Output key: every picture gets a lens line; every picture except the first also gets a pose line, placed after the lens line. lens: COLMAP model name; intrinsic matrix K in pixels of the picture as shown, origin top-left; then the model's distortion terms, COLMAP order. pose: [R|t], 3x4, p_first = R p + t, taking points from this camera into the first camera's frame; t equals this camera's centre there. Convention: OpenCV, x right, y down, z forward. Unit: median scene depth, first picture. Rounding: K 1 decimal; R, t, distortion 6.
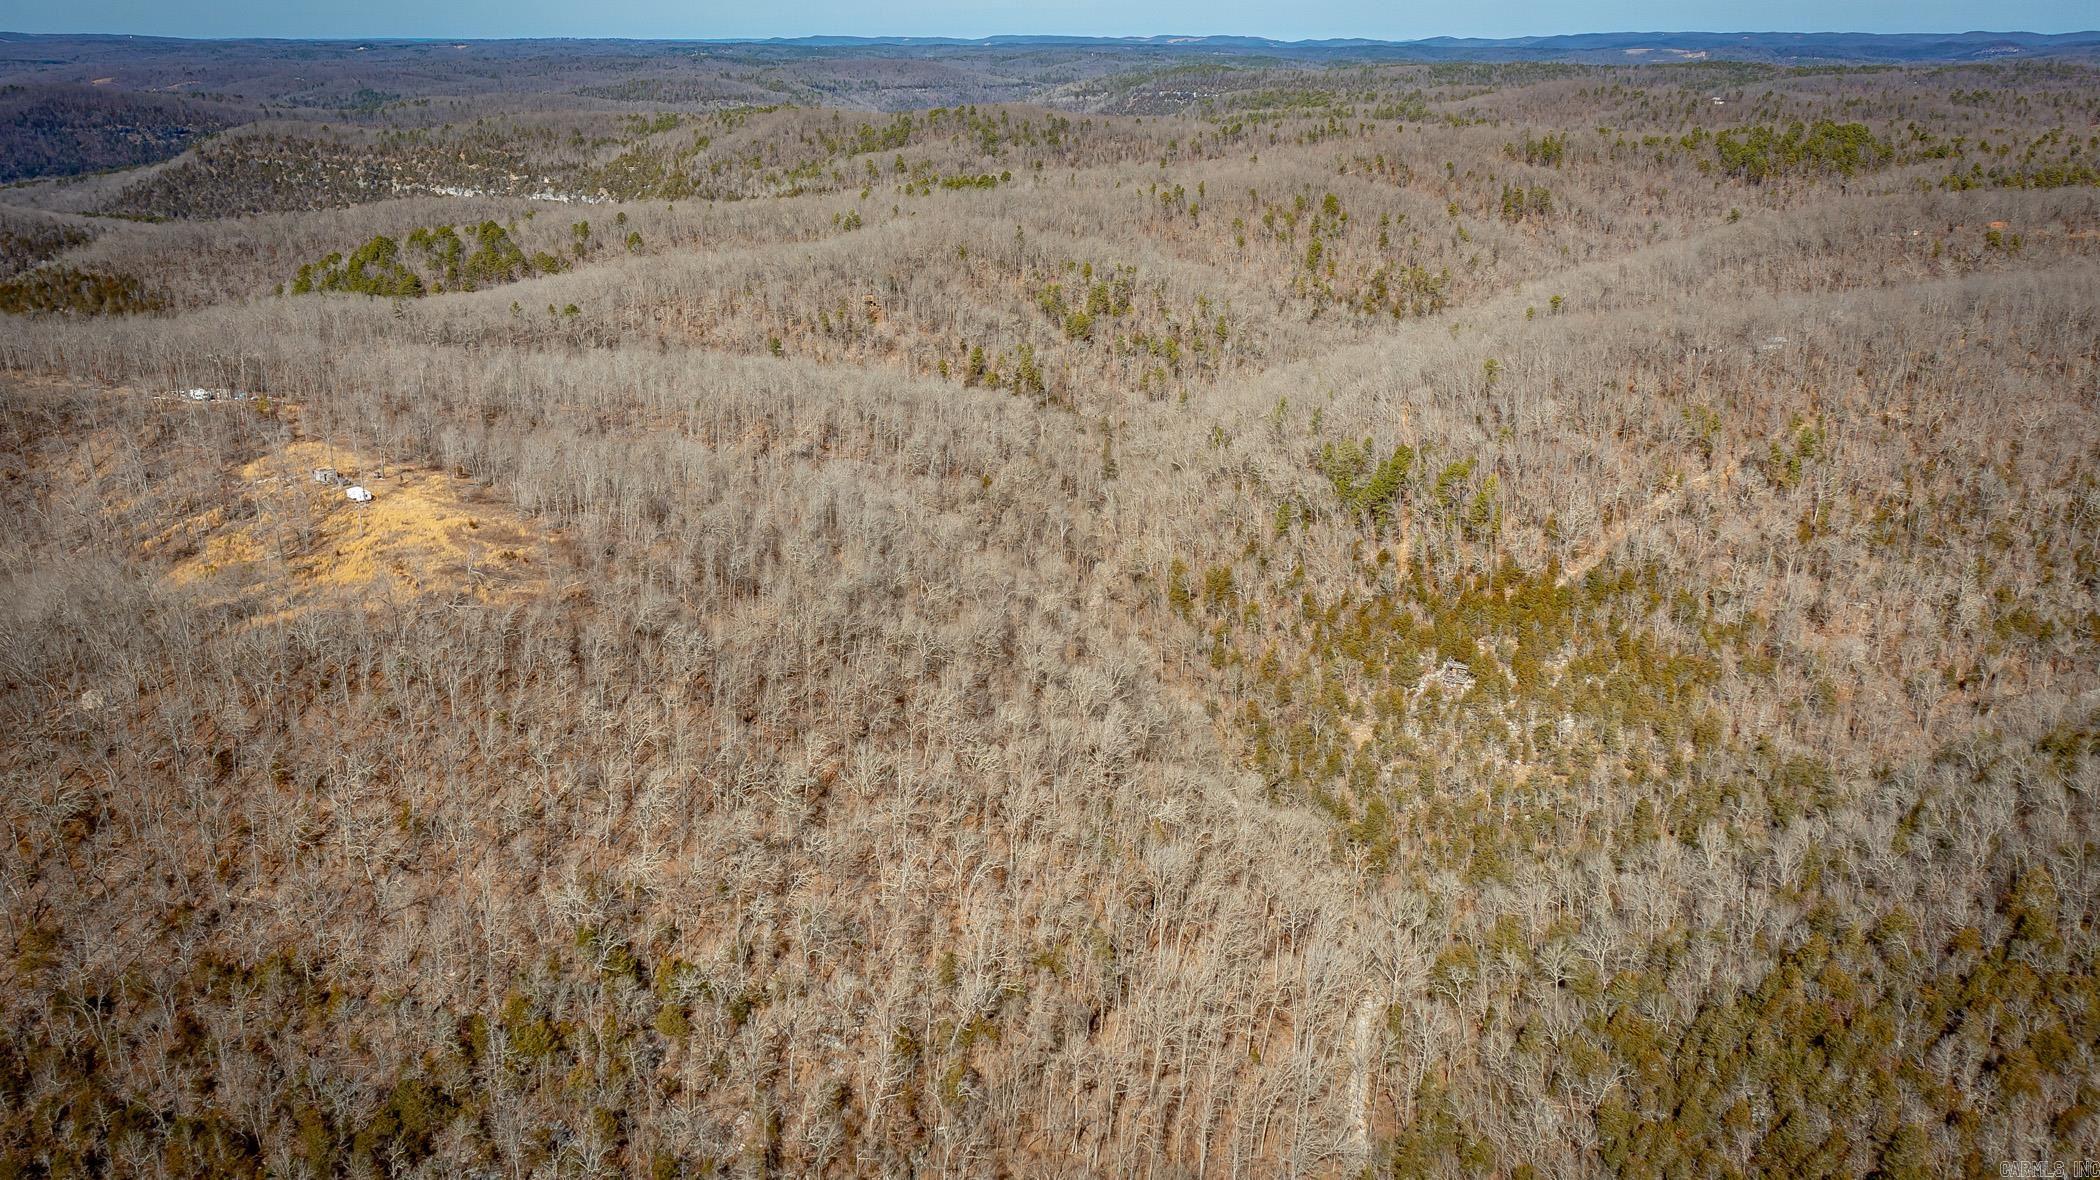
lens RADIAL K [[1718.4, 0, 1050.0], [0, 1718.4, 590.0], [0, 0, 1]] dist [-0.002923, 0.000204]
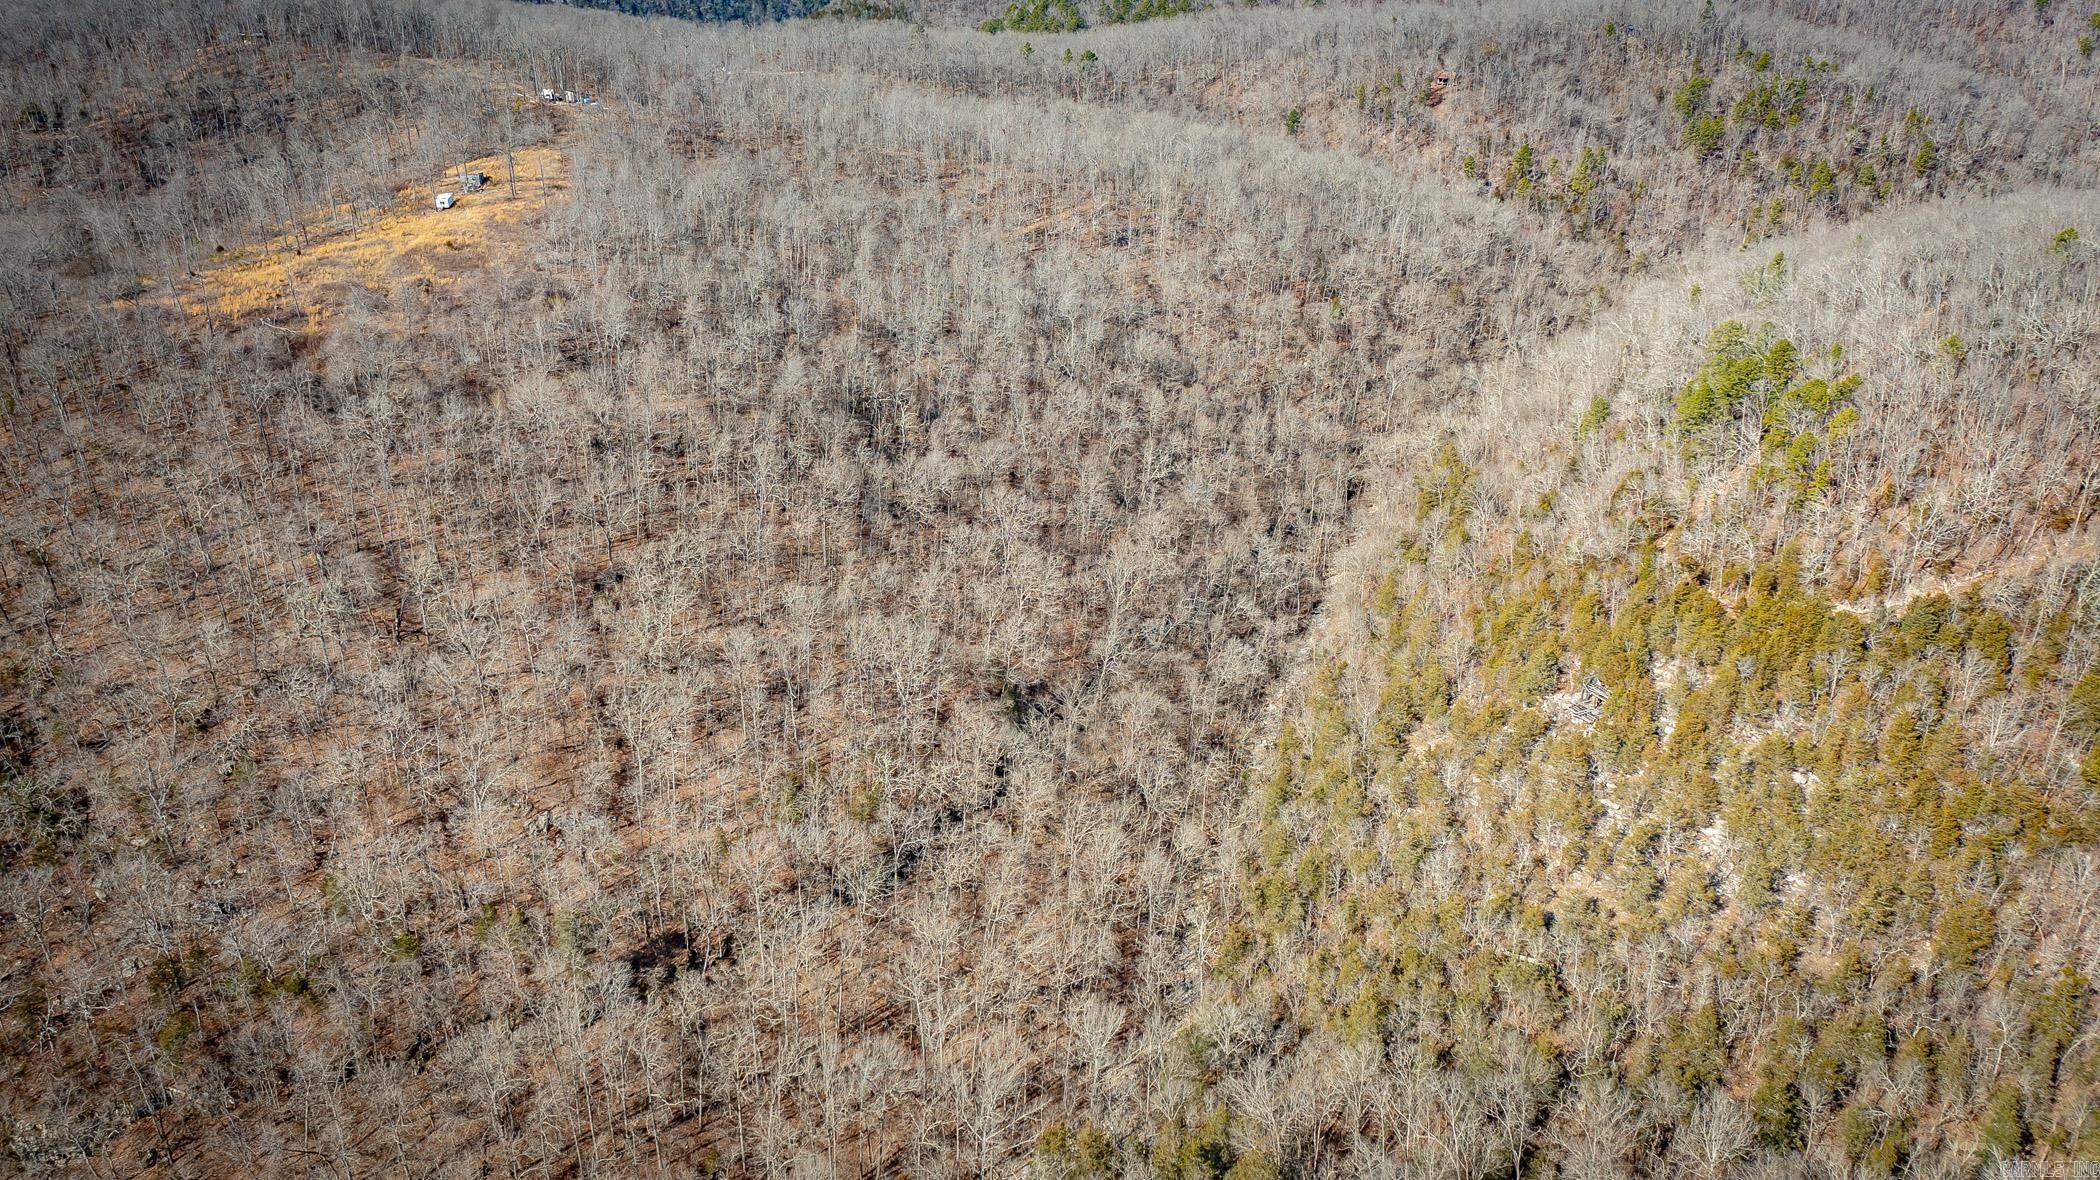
lens RADIAL K [[1658.7, 0, 1050.0], [0, 1658.7, 590.0], [0, 0, 1]] dist [0.000358, 0.005008]
pose [[0.821458, 0.241507, -0.516605, 0.385480], [-0.175137, 0.968958, 0.174491, -0.064129], [0.542710, -0.052860, 0.838255, 0.396229]]
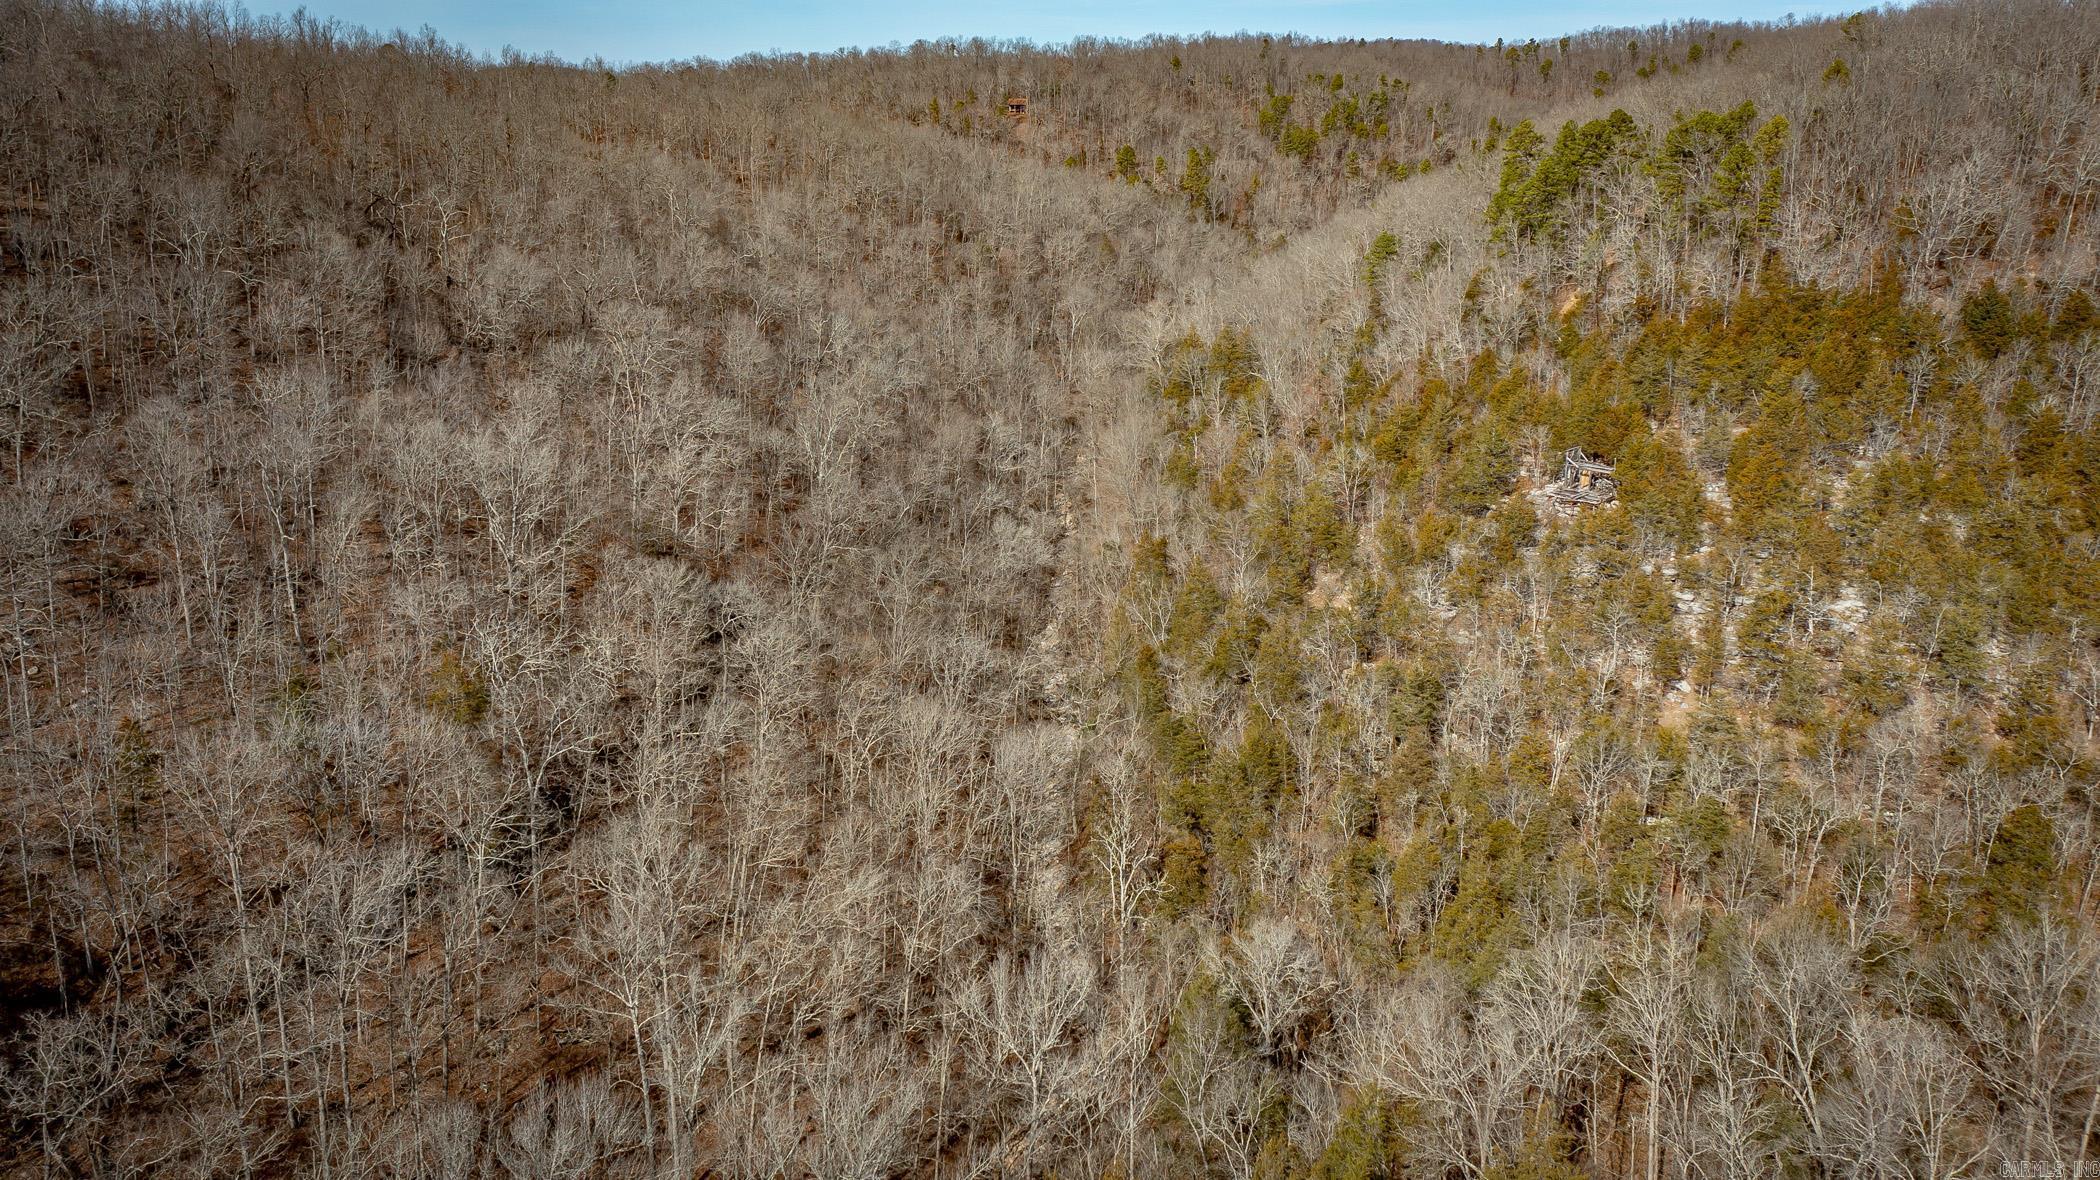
lens RADIAL K [[1658.7, 0, 1050.0], [0, 1658.7, 590.0], [0, 0, 1]] dist [0.000358, 0.005008]
pose [[0.956533, 0.088832, -0.277766, 0.231350], [-0.096124, 0.995288, -0.012716, 0.094113], [0.275328, 0.038864, 0.960565, 0.589524]]
